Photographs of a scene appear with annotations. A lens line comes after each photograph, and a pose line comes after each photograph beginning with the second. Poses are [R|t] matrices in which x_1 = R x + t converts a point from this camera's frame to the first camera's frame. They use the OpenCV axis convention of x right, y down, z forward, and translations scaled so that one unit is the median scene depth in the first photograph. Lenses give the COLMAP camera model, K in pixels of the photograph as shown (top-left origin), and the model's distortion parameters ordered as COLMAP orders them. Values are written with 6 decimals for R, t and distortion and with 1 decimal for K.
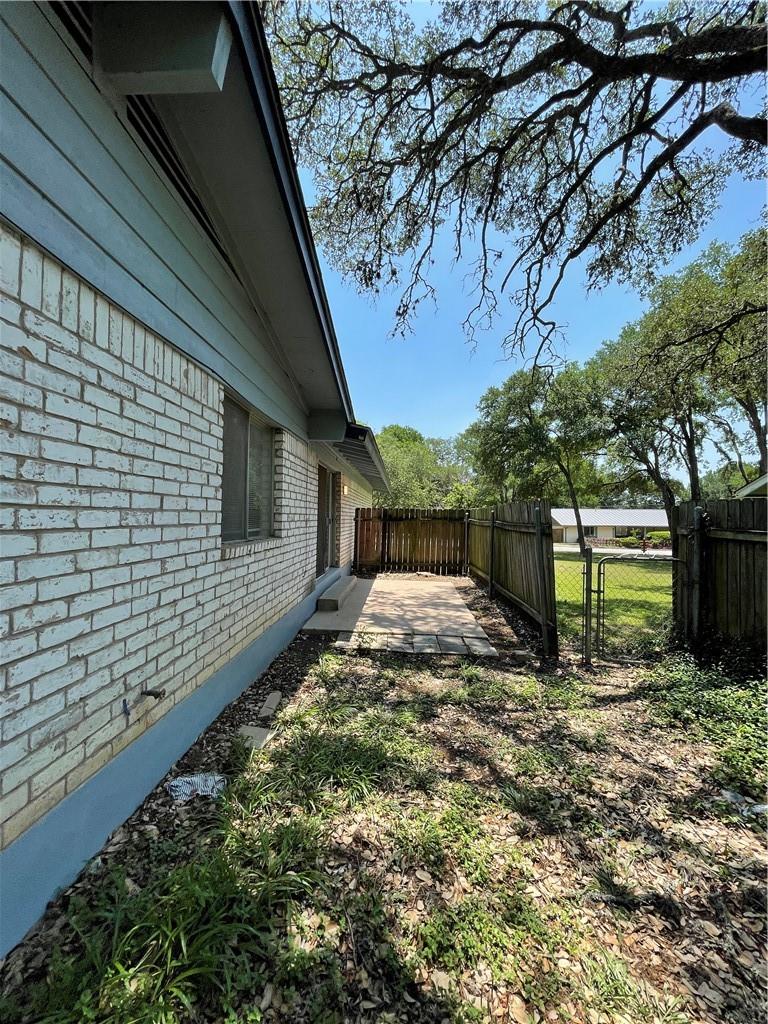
lens RADIAL K [[412.3, 0, 385.3], [0, 412.3, 510.3], [0, 0, 1]] dist [0.000337, 0.000248]
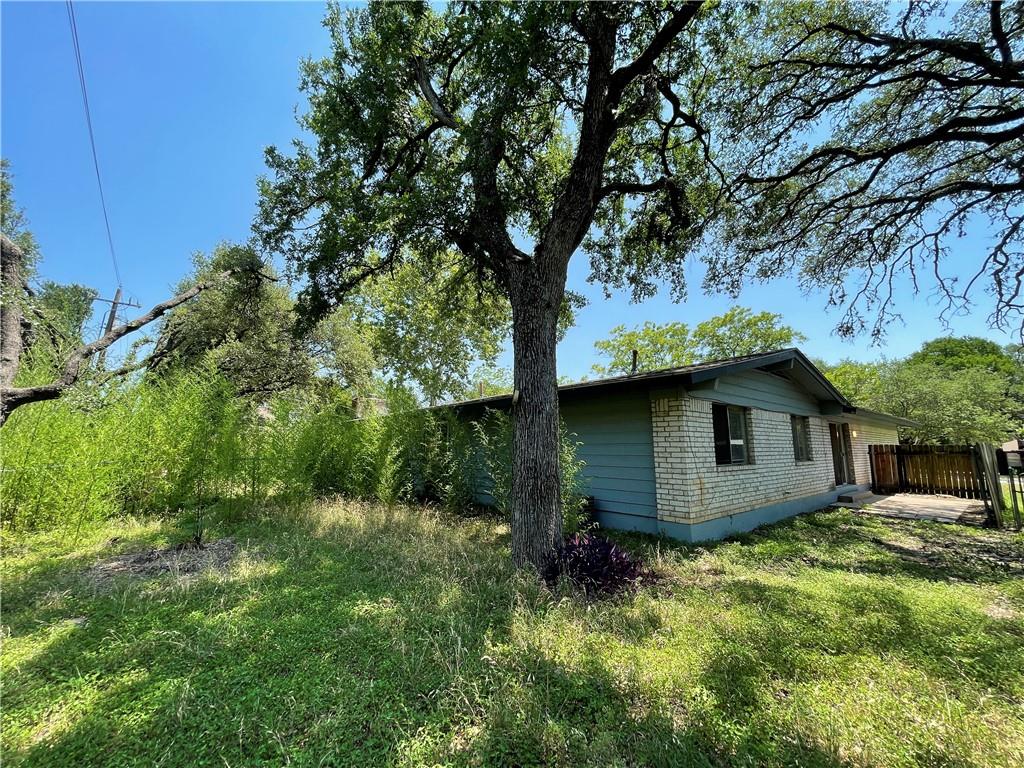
lens RADIAL K [[412.3, 0, 510.3], [0, 412.3, 383.3], [0, 0, 1]] dist [0.000337, 0.000248]
pose [[0.667020, -0.128152, -0.733935, 0.639030], [0.018854, 0.987684, -0.155324, -0.066673], [0.744801, 0.089766, 0.661221, -3.160721]]
